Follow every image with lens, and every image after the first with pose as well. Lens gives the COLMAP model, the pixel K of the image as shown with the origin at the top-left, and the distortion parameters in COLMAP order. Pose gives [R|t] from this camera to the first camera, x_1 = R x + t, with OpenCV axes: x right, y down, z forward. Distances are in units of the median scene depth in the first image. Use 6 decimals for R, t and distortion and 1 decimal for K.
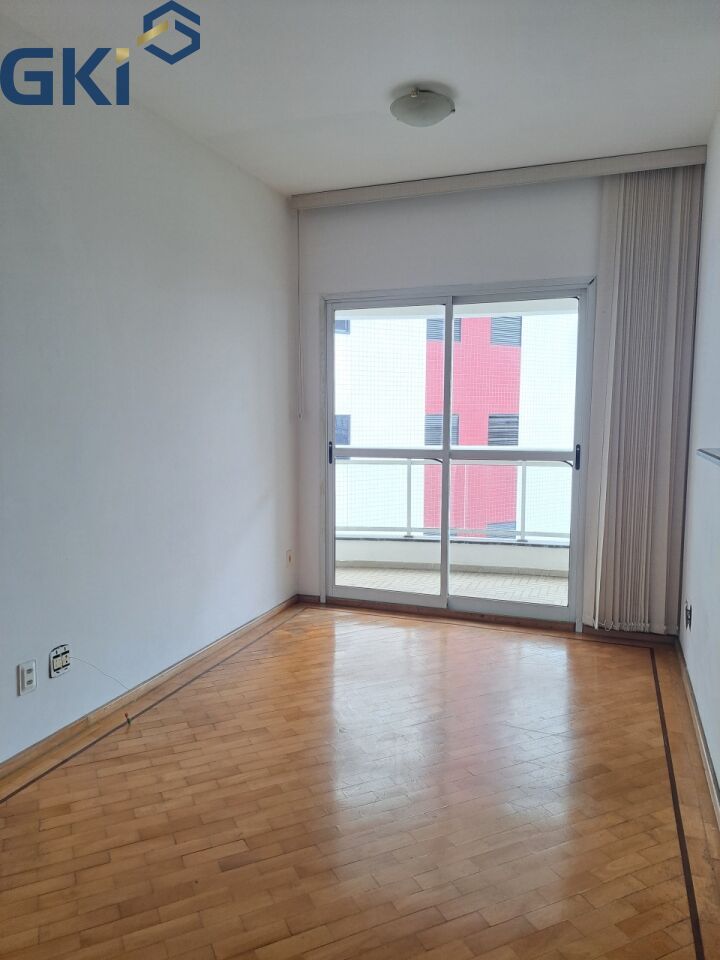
lens RADIAL K [[685.3, 0, 361.5], [0, 685.3, 486.2], [0, 0, 1]] dist [0.074525, -0.087130]
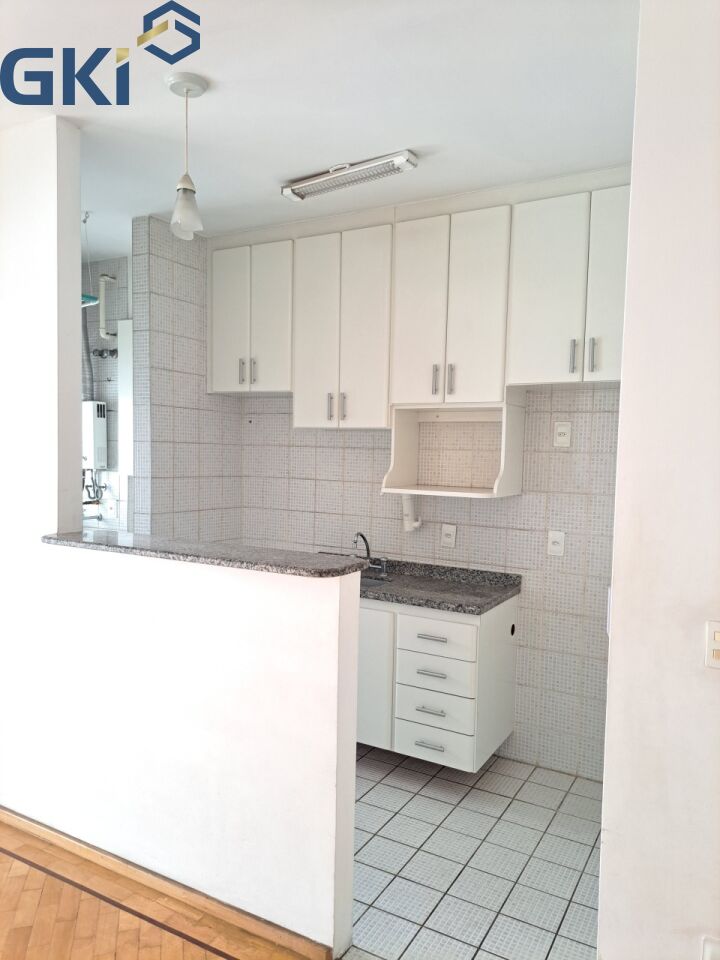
lens RADIAL K [[685.3, 0, 367.0], [0, 685.3, 492.1], [0, 0, 1]] dist [0.090239, -0.094016]
pose [[0.153332, -0.061716, 0.986246, -0.300221], [0.081954, 0.995404, 0.049548, -0.098260], [-0.984771, 0.073230, 0.157685, 0.325121]]
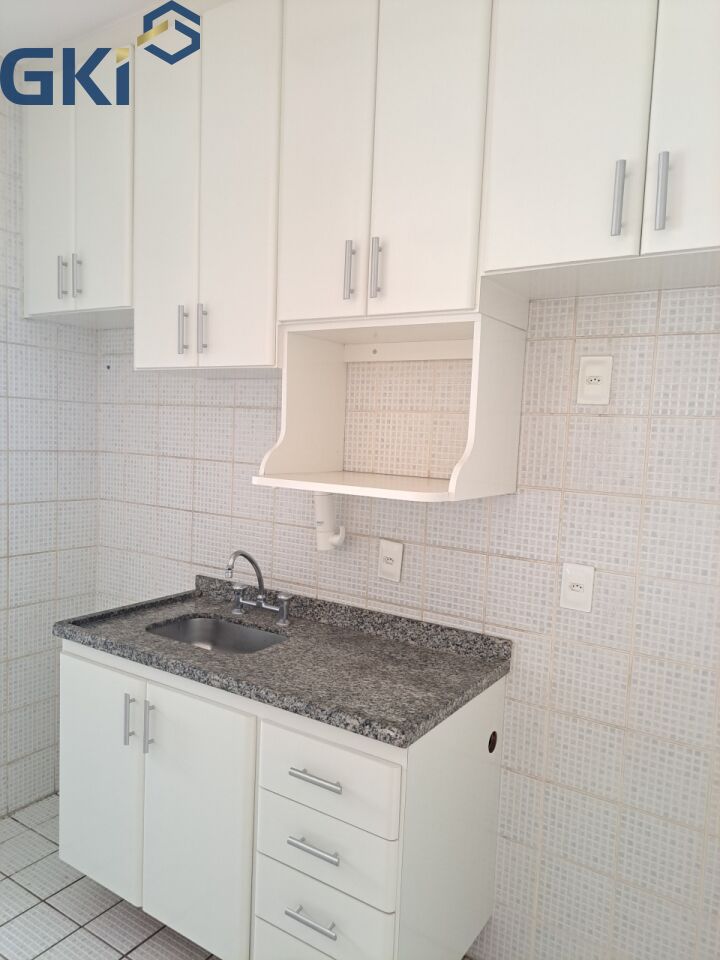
lens RADIAL K [[685.3, 0, 361.5], [0, 685.3, 486.2], [0, 0, 1]] dist [0.074525, -0.087130]
pose [[0.218142, -0.073695, 0.973131, 0.161651], [0.063579, 0.996100, 0.061182, -0.073470], [-0.973844, 0.048524, 0.221976, 0.260357]]
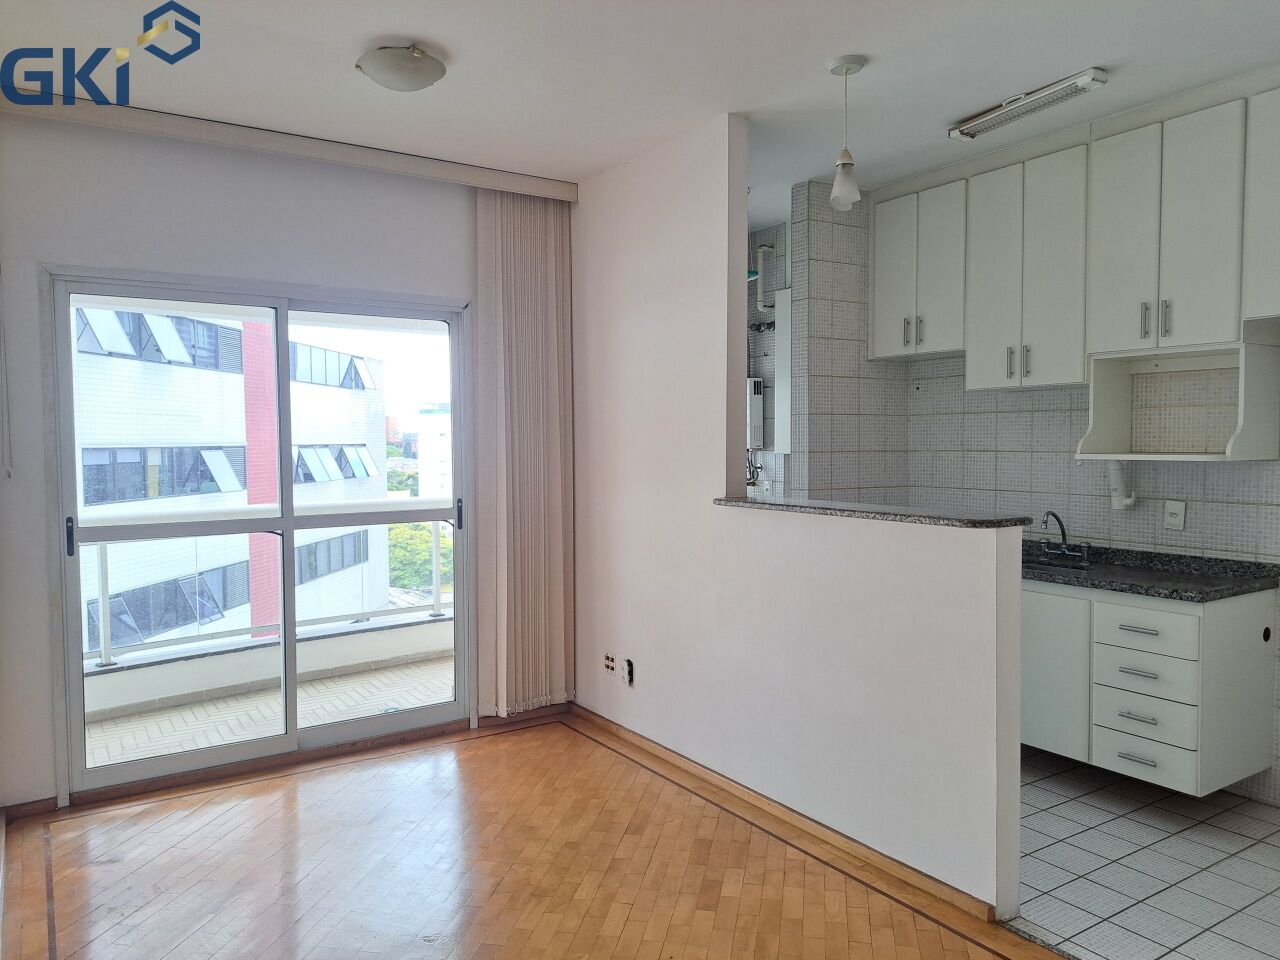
lens RADIAL K [[913.8, 0, 640.0], [0, 913.8, 480.0], [0, 0, 1]] dist [0.074525, -0.087130]
pose [[0.592811, -0.043407, 0.804171, -0.534300], [0.094124, 0.995437, -0.015655, -0.055487], [-0.799822, 0.084972, 0.594192, 0.219548]]
